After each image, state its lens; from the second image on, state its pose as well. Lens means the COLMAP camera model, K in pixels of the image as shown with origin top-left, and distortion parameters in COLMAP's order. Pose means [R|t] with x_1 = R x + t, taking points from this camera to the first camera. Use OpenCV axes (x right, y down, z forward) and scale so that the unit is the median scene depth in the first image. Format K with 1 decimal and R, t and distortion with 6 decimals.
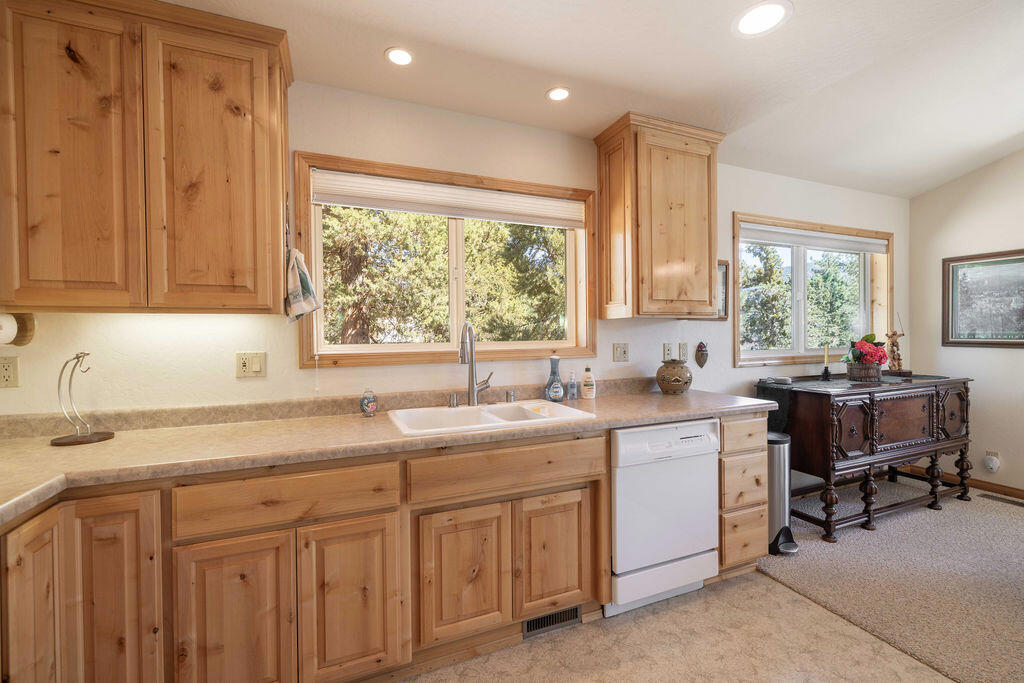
lens RADIAL K [[433.5, 0, 516.2], [0, 433.5, 338.4], [0, 0, 1]] dist [0.002205, 0.001497]
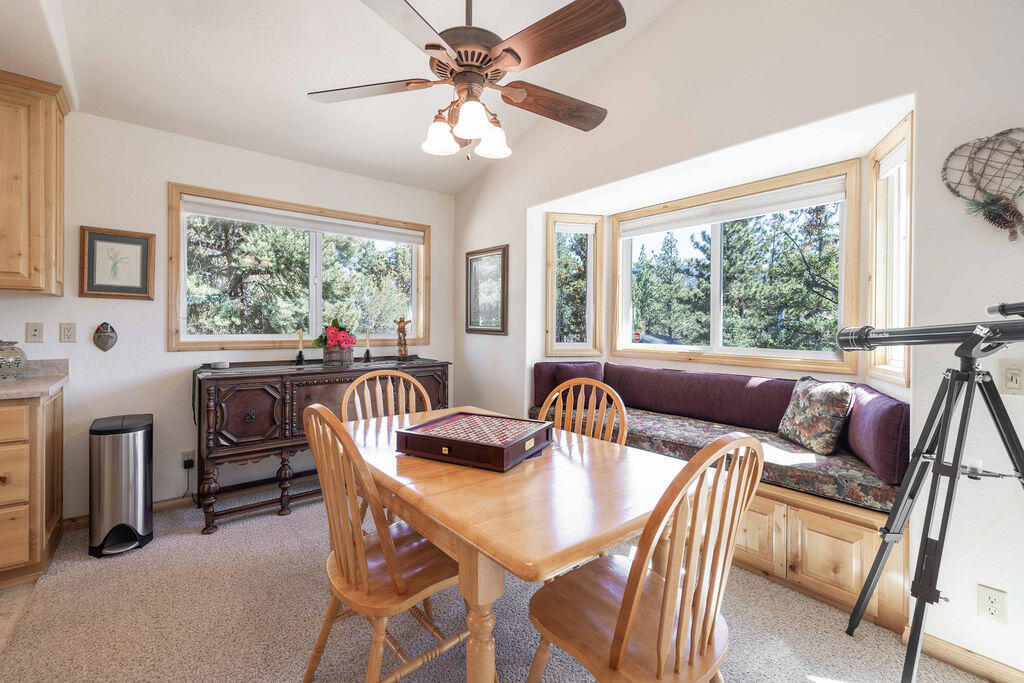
lens RADIAL K [[433.5, 0, 498.8], [0, 433.5, 326.2], [0, 0, 1]] dist [0.002205, 0.001497]
pose [[0.963711, 0.018693, 0.266292, 1.151172], [-0.017727, 0.999825, -0.006032, 0.008470], [-0.266358, 0.001092, 0.963873, -0.091075]]
